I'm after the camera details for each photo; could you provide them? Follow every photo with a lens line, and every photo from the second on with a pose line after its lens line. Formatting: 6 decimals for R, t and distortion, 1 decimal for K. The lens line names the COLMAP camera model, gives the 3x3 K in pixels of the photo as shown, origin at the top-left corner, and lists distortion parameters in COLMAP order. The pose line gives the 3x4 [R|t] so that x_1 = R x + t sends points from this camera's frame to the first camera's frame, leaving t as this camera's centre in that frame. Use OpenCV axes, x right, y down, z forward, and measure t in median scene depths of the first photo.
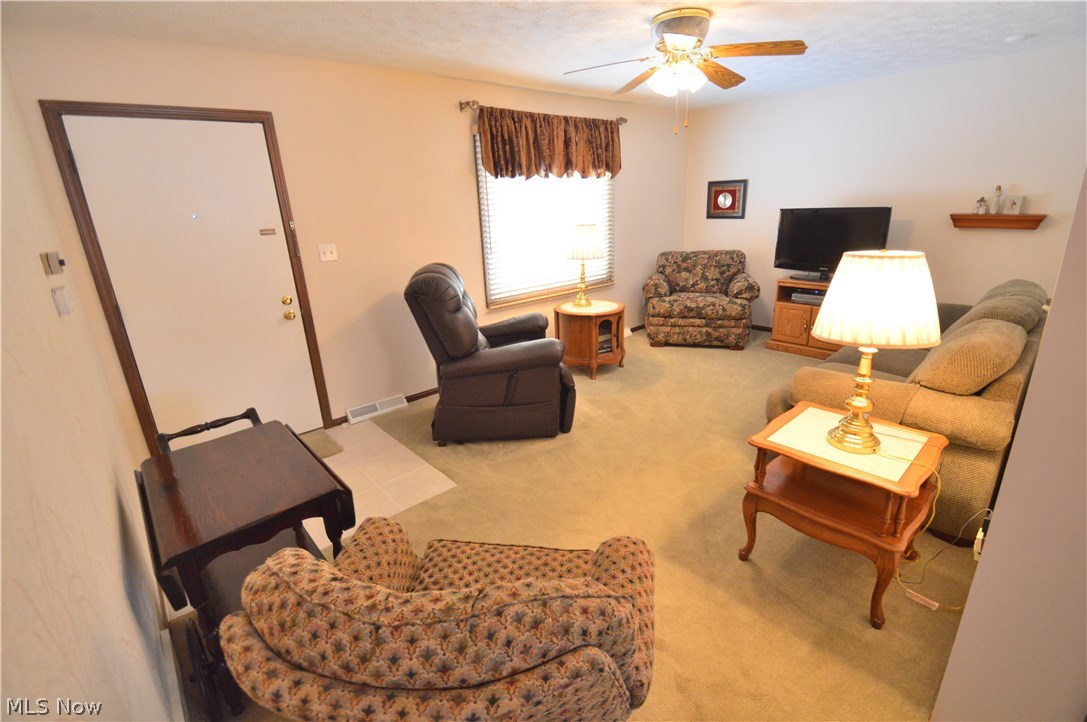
lens RADIAL K [[494.8, 0, 545.9], [0, 494.8, 360.4], [0, 0, 1]] dist [0.004715, -0.012215]
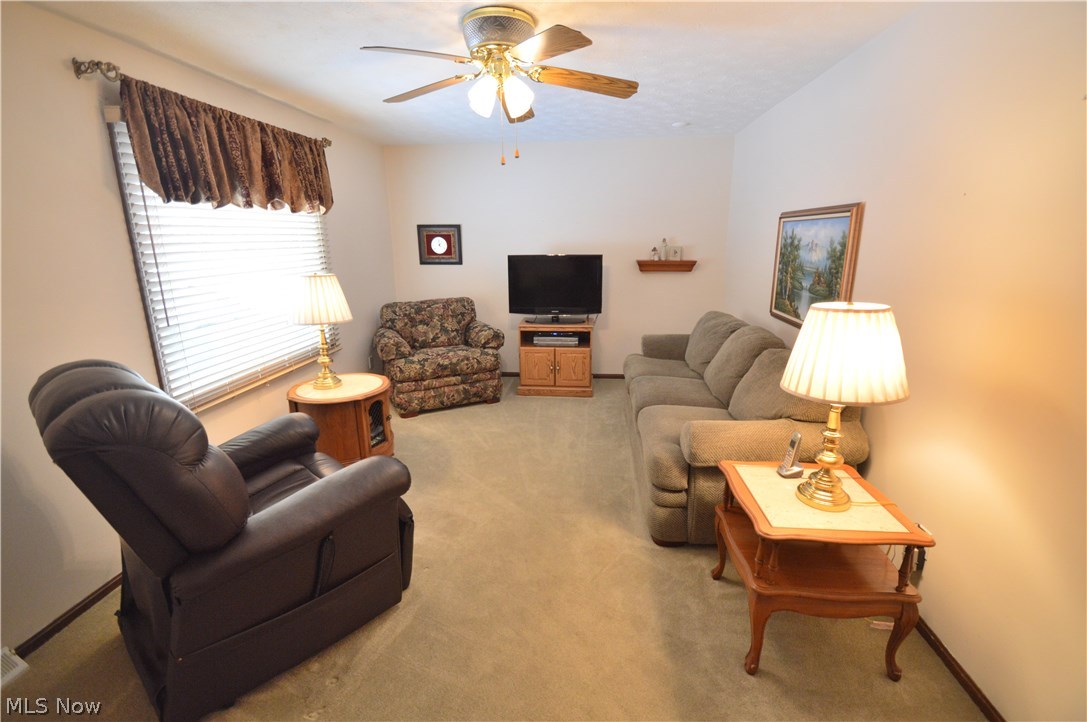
lens RADIAL K [[494.8, 0, 586.9], [0, 494.8, 361.2], [0, 0, 1]] dist [0.004715, -0.012215]
pose [[0.726516, -0.135238, 0.673710, -0.128986], [0.189187, 0.981917, -0.006909, -0.069930], [-0.660593, 0.132477, 0.738963, 0.219271]]
